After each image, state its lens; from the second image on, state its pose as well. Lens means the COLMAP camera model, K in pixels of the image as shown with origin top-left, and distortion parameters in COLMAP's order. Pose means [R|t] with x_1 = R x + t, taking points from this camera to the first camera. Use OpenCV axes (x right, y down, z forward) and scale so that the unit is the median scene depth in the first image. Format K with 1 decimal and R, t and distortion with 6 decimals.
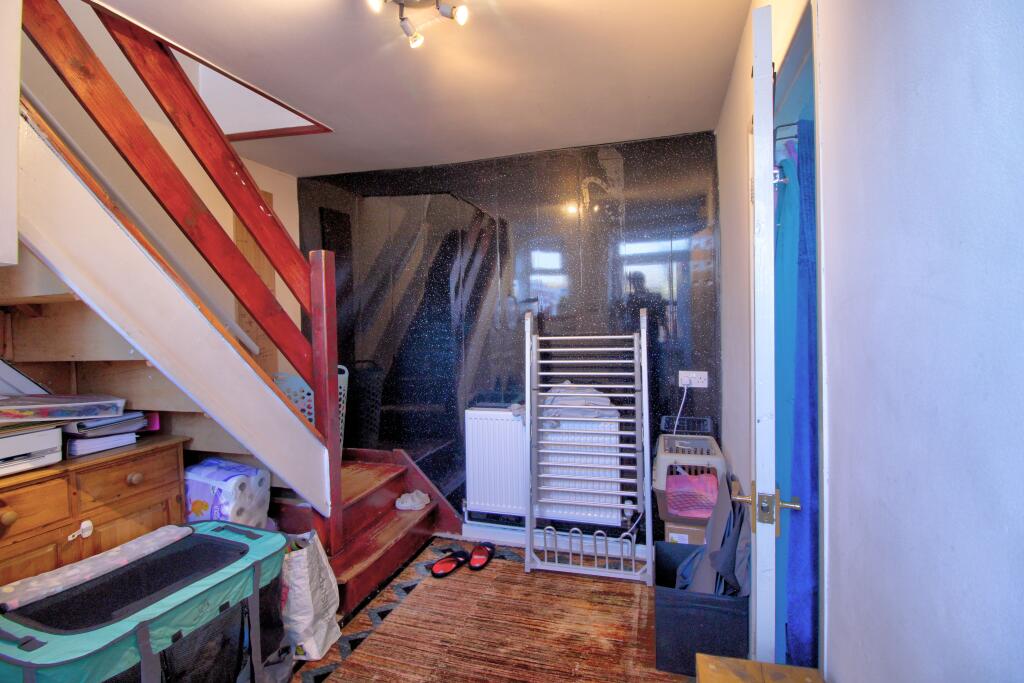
lens RADIAL K [[474.1, 0, 515.2], [0, 474.1, 327.5], [0, 0, 1]] dist [-0.012704, -0.001449]
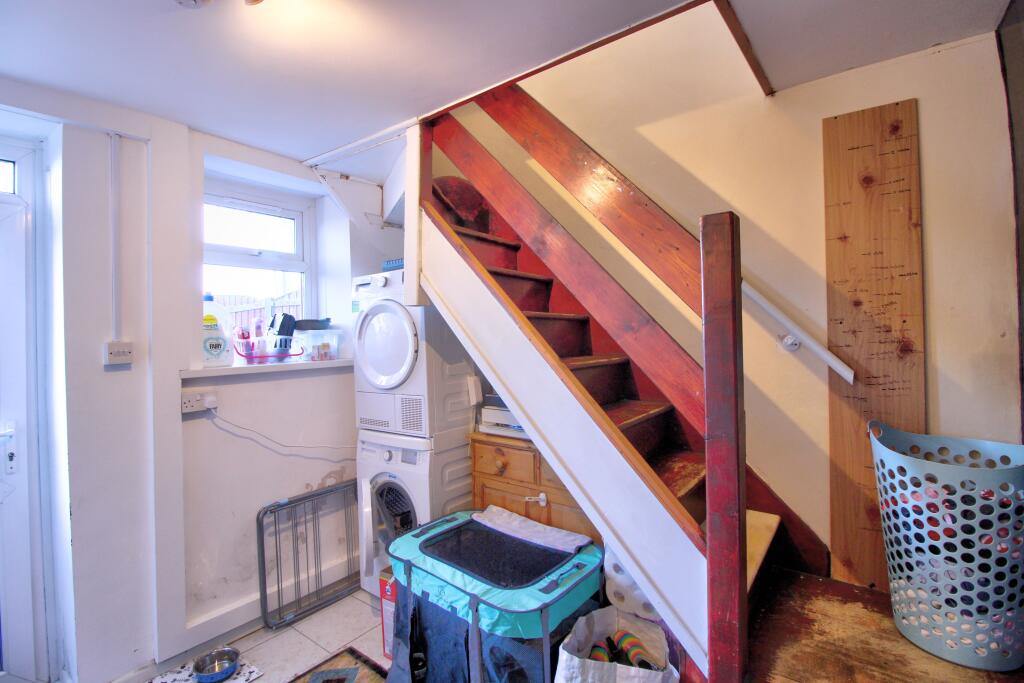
lens RADIAL K [[474.1, 0, 515.2], [0, 474.1, 327.5], [0, 0, 1]] dist [-0.012704, -0.001449]
pose [[-0.322961, -0.001427, -0.946411, 0.306879], [-0.004735, 0.999989, 0.000108, -0.027533], [0.946400, 0.004516, -0.322964, 1.377961]]
